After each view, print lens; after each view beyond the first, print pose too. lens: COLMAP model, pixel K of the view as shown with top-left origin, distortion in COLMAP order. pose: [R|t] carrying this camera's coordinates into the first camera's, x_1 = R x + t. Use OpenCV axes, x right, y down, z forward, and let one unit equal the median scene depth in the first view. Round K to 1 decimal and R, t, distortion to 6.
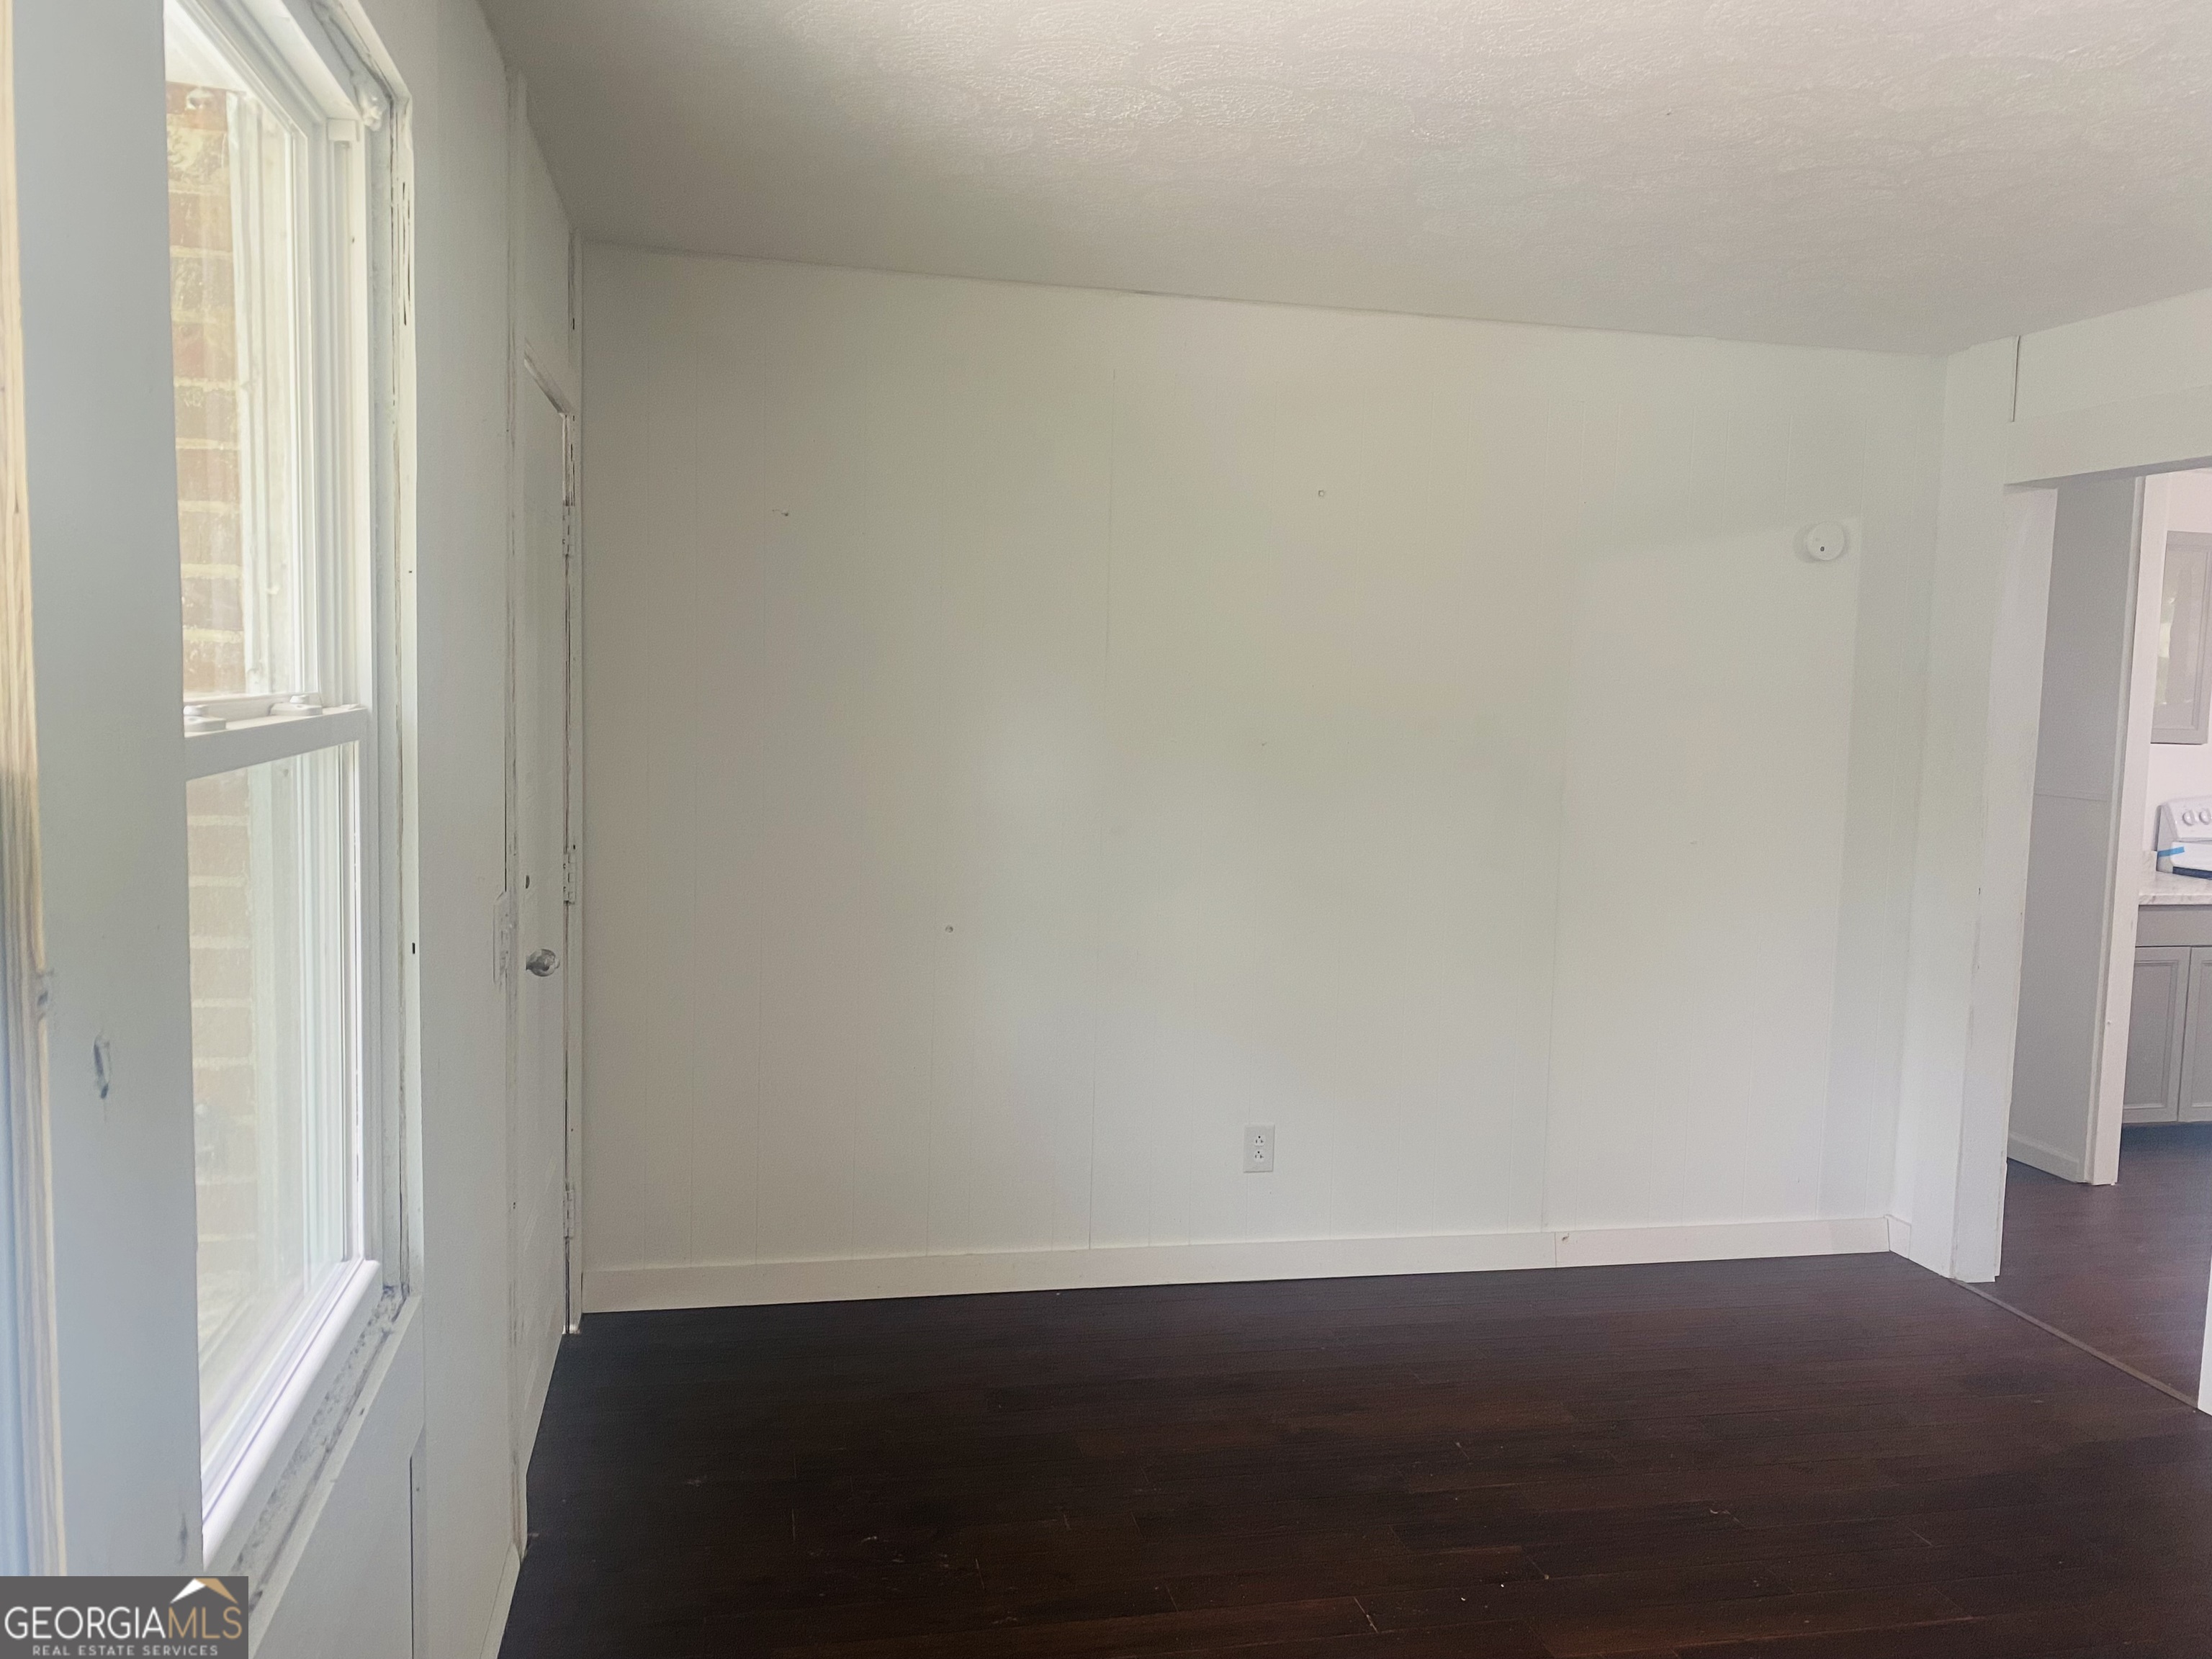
lens RADIAL K [[1692.0, 0, 1102.9], [0, 1692.0, 825.5], [0, 0, 1]] dist [0.024314, -0.026295]
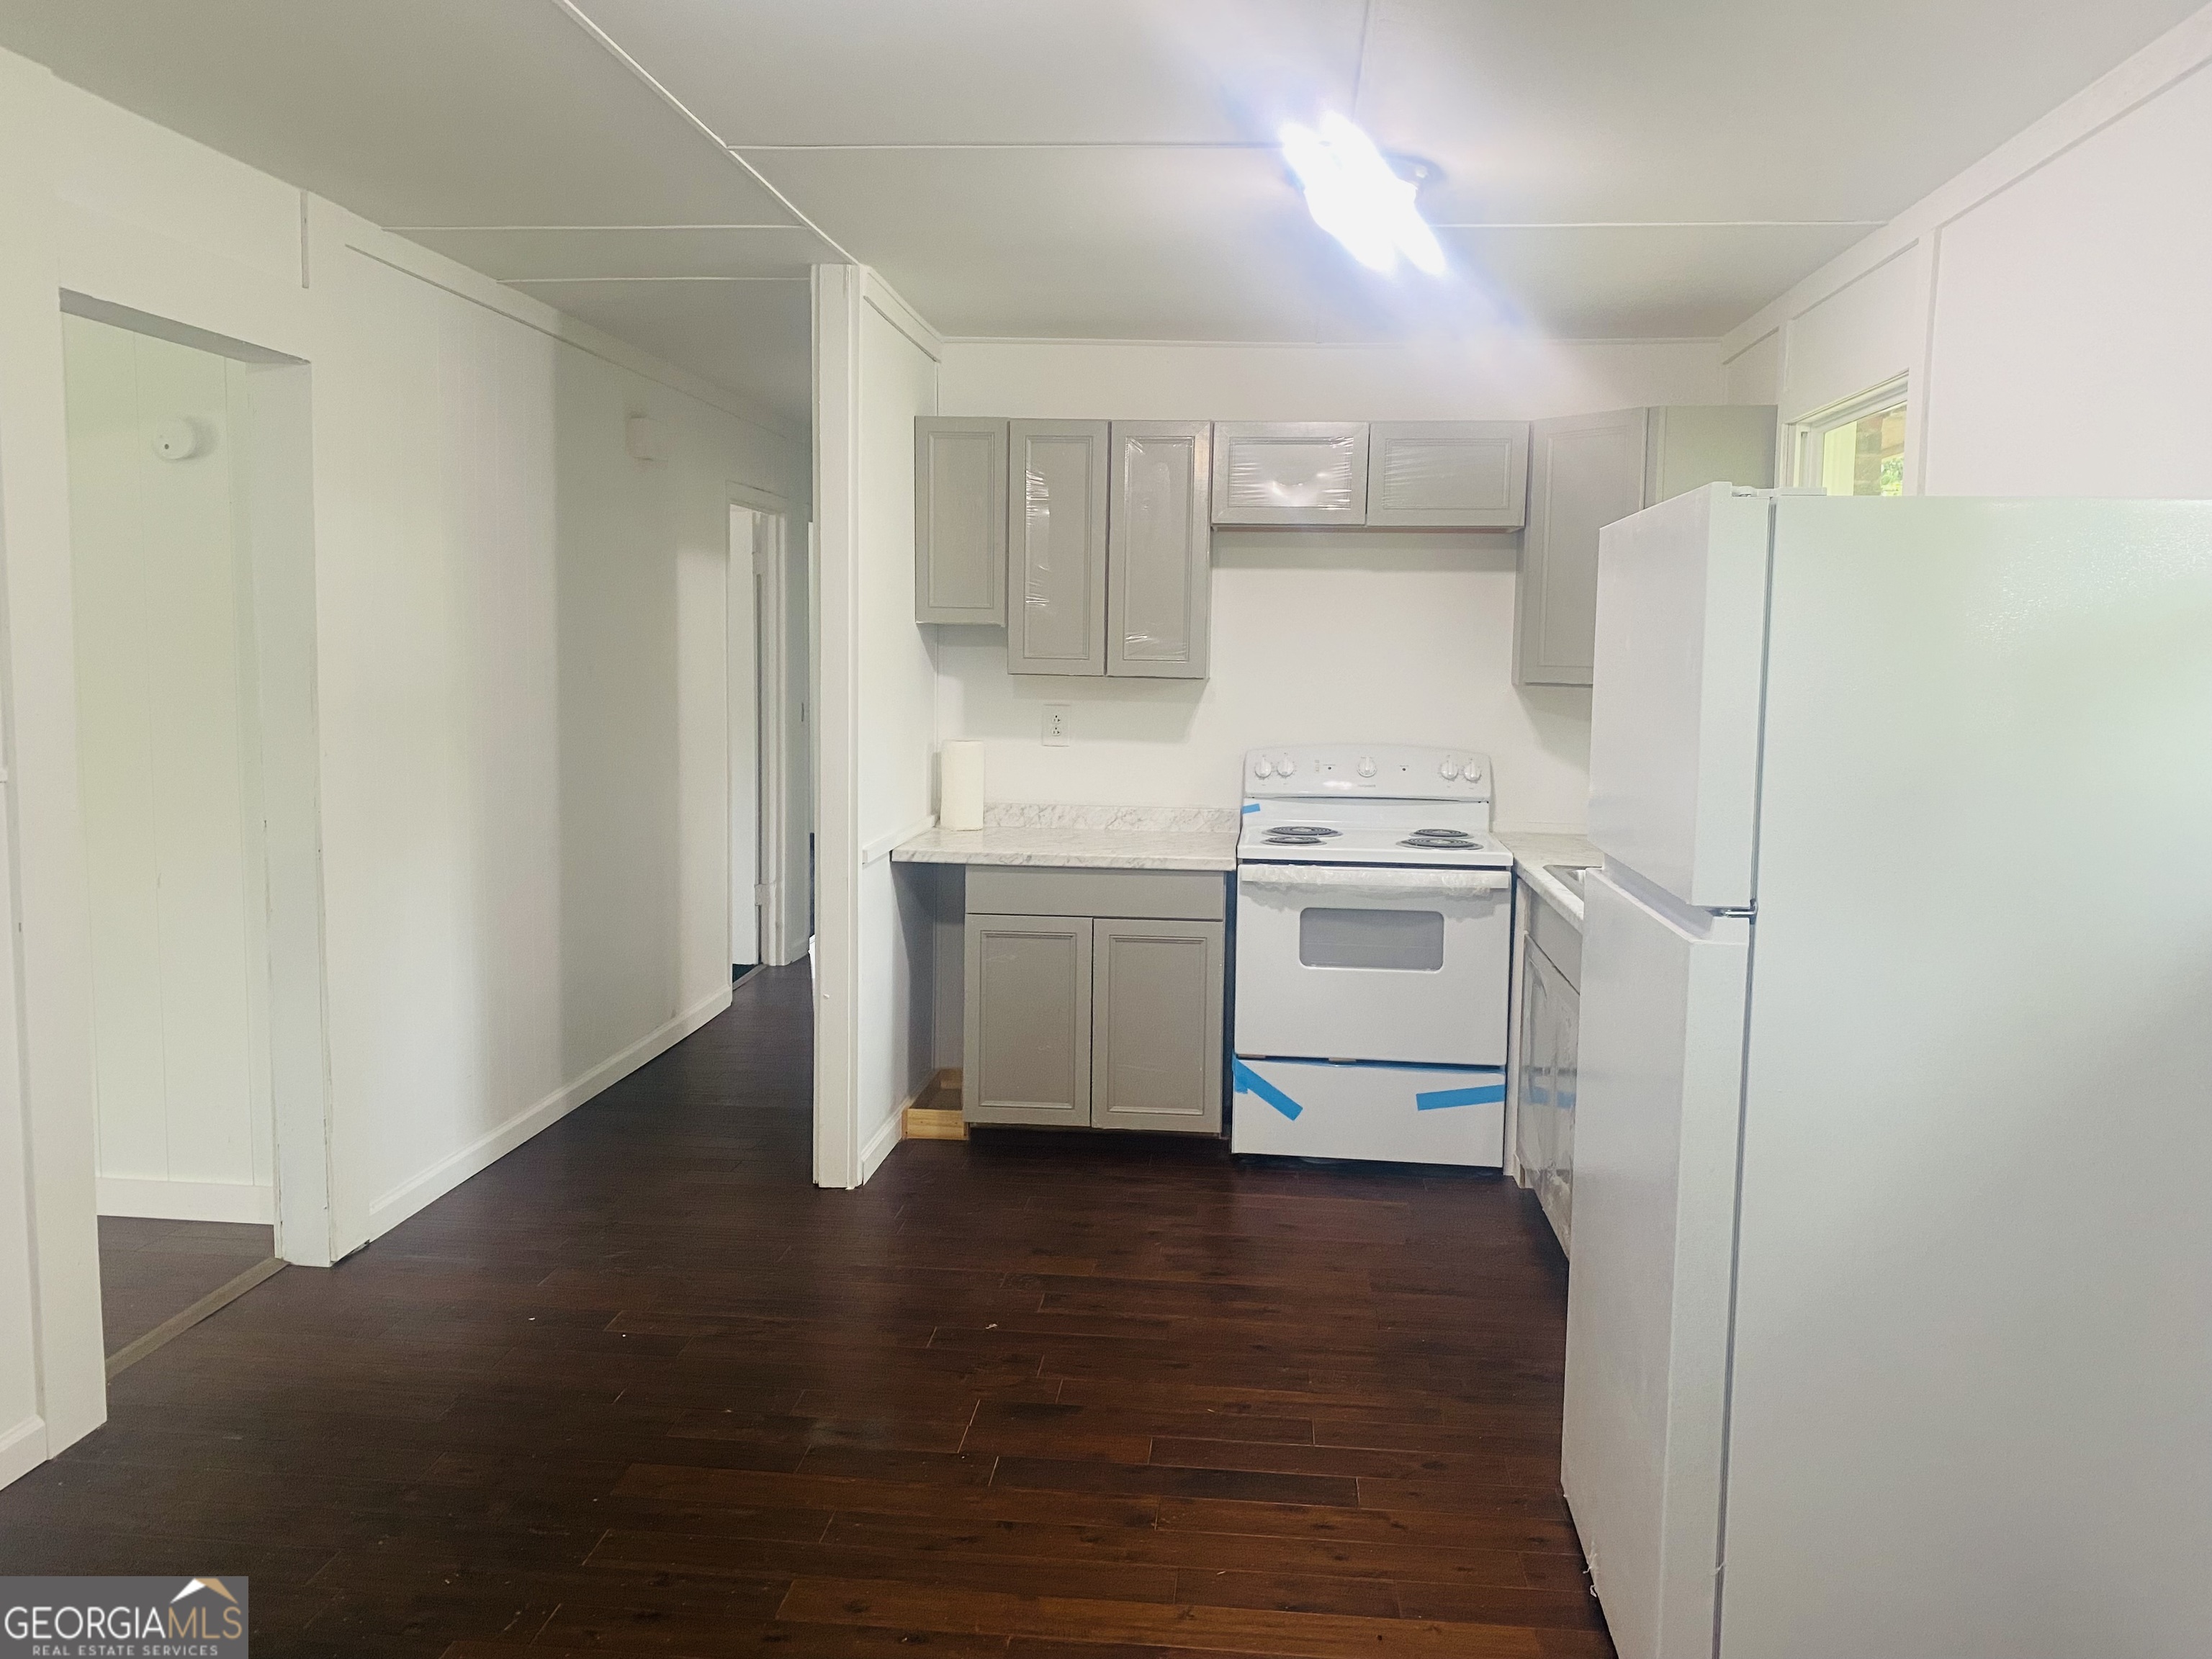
lens RADIAL K [[1692.0, 0, 1109.5], [0, 1692.0, 829.1], [0, 0, 1]] dist [0.024314, -0.026295]
pose [[0.954564, 0.019081, -0.297393, 0.894738], [-0.015648, 0.999781, 0.013920, 0.015969], [0.297593, -0.008634, 0.954654, 0.208532]]
